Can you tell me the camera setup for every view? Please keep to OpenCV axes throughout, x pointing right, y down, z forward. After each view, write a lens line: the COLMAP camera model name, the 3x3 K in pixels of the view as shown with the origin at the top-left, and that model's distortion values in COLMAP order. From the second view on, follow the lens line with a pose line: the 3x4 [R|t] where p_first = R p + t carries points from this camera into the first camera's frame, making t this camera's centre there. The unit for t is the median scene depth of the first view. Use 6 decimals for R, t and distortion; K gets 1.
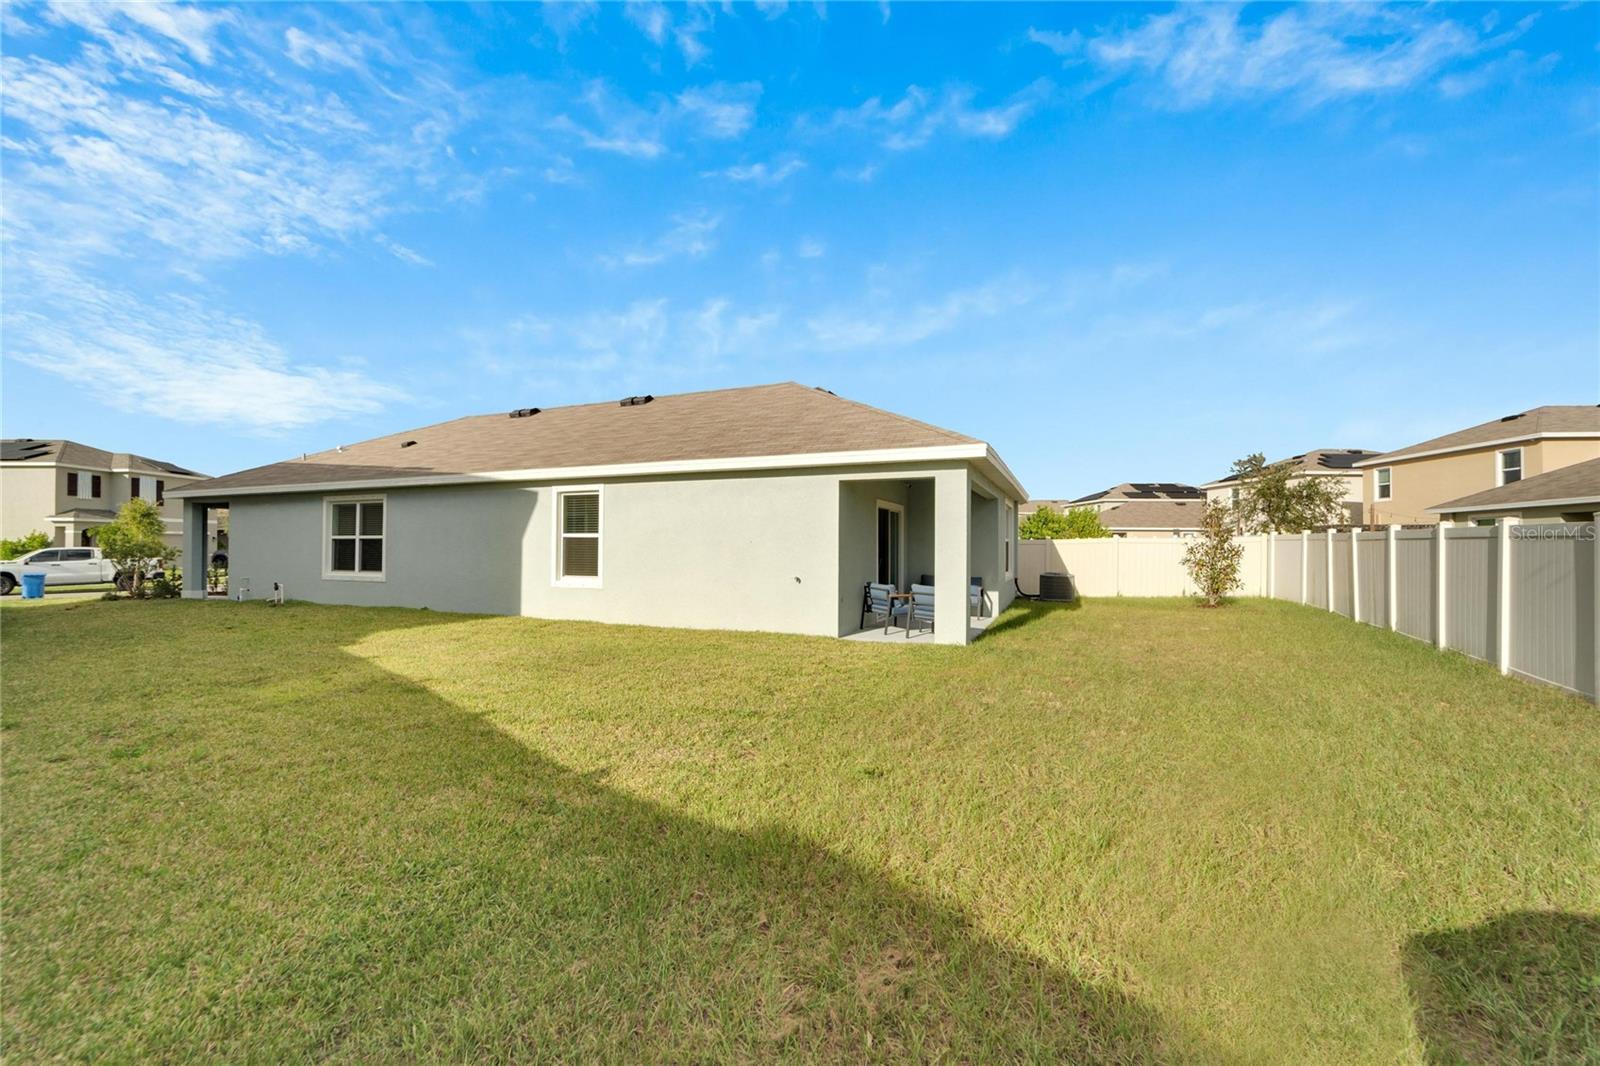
lens RADIAL K [[638.9, 0, 795.2], [0, 638.9, 535.0], [0, 0, 1]] dist [0.000933, -0.000210]
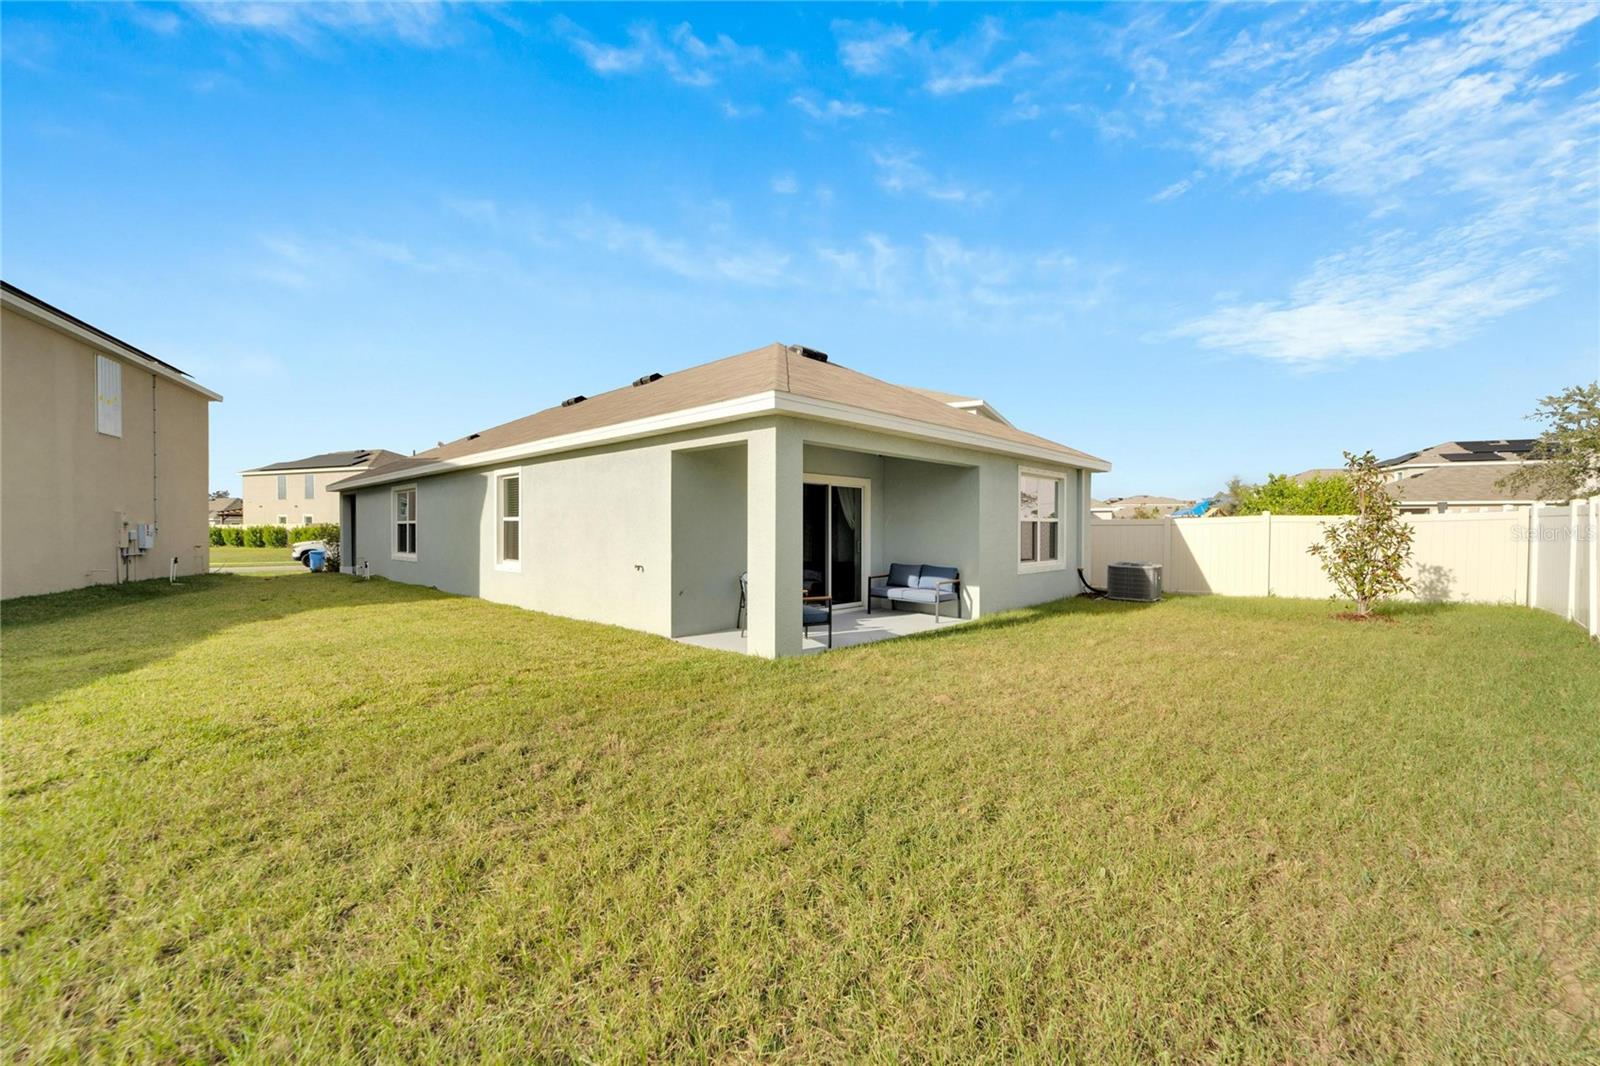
lens RADIAL K [[638.9, 0, 795.2], [0, 638.9, 535.0], [0, 0, 1]] dist [0.000933, -0.000210]
pose [[0.937373, -0.000180, -0.348326, 0.294542], [0.009839, 0.999615, 0.025962, 0.002881], [0.348187, -0.027763, 0.937014, 0.155062]]
